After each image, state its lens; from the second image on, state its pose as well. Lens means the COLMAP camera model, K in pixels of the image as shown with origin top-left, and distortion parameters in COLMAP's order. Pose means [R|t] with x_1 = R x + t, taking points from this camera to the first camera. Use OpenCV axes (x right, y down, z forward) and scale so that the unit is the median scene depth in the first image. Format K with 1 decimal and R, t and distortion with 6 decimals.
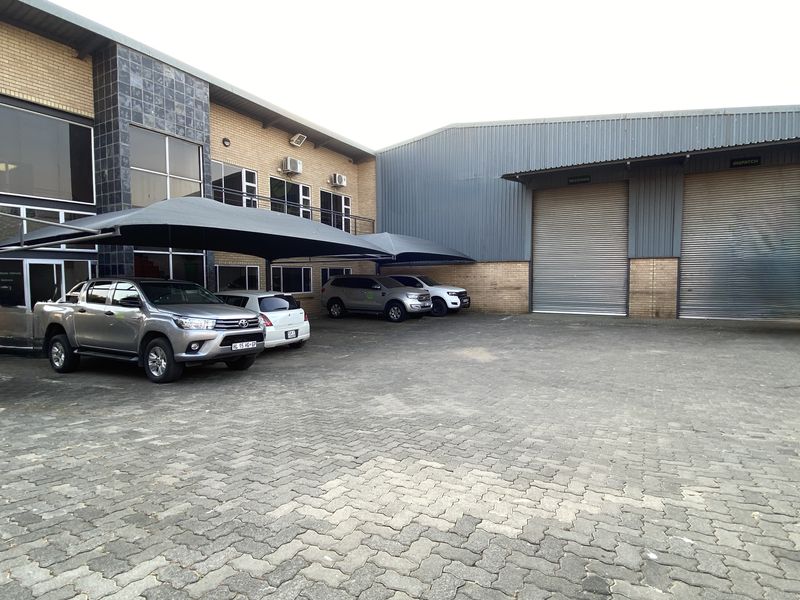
lens RADIAL K [[424.4, 0, 400.0], [0, 424.4, 300.0], [0, 0, 1]] dist [0.066753, -0.064724]
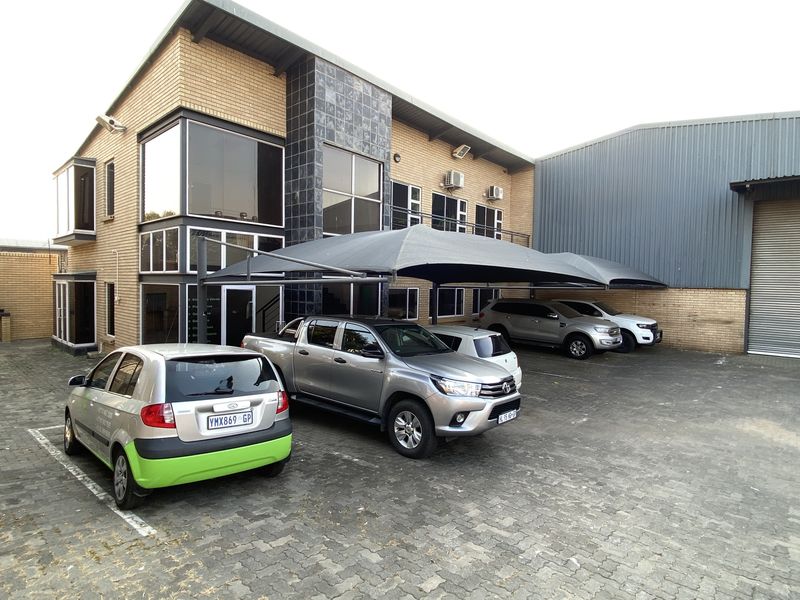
lens RADIAL K [[424.4, 0, 400.0], [0, 424.4, 300.0], [0, 0, 1]] dist [0.066753, -0.064724]
pose [[0.978373, 0.032902, -0.204216, -0.216189], [-0.036368, 0.999251, -0.013238, -0.047527], [0.203627, 0.020379, 0.978836, 0.102661]]
